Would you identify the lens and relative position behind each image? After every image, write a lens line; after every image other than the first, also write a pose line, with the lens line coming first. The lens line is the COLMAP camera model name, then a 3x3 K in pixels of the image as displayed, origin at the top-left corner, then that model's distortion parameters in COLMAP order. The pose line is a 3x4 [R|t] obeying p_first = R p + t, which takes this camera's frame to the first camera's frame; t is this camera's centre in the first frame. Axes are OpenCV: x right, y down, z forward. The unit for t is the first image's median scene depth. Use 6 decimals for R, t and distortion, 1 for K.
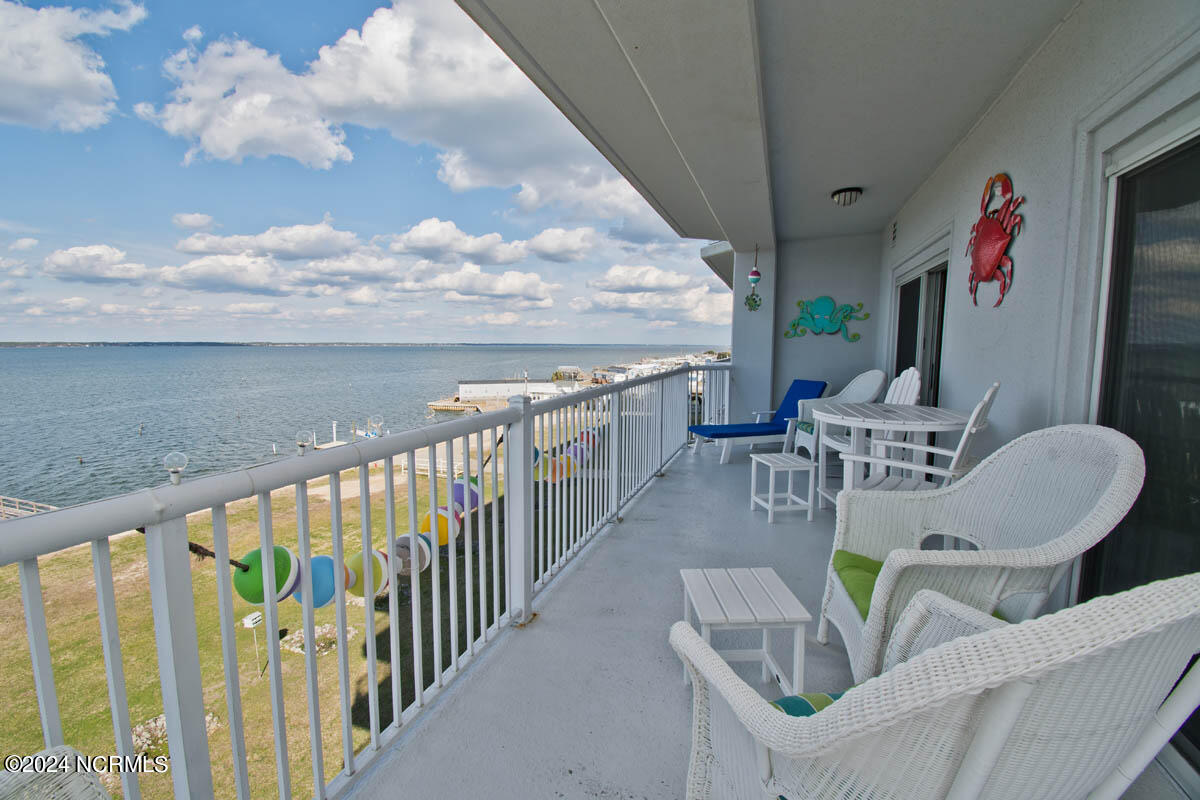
lens RADIAL K [[526.0, 0, 596.6], [0, 526.0, 399.8], [0, 0, 1]] dist [0.016584, -0.022988]
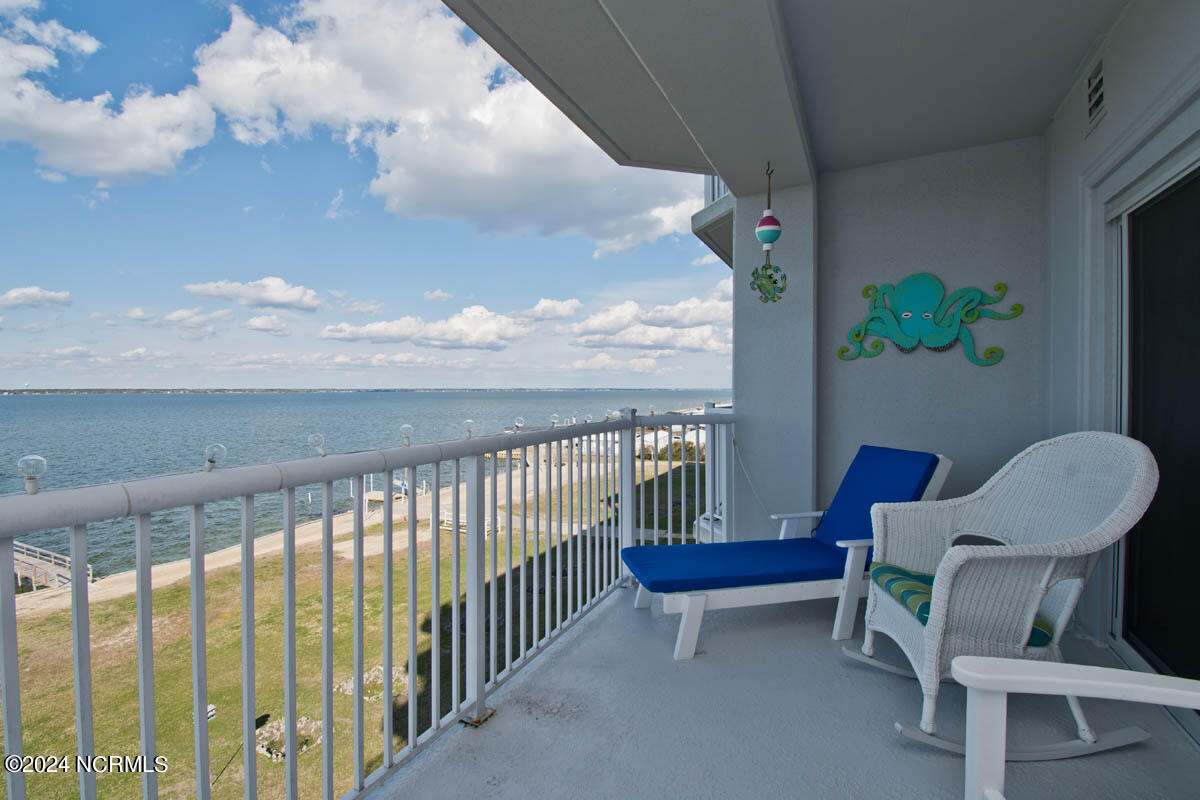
lens RADIAL K [[533.5, 0, 604.5], [0, 533.5, 398.4], [0, 0, 1]] dist [0.016802, -0.023672]
pose [[0.993780, -0.004995, -0.111245, 0.122979], [-0.004643, 0.996266, -0.086211, -0.023381], [0.111260, 0.086191, 0.990047, 0.305004]]
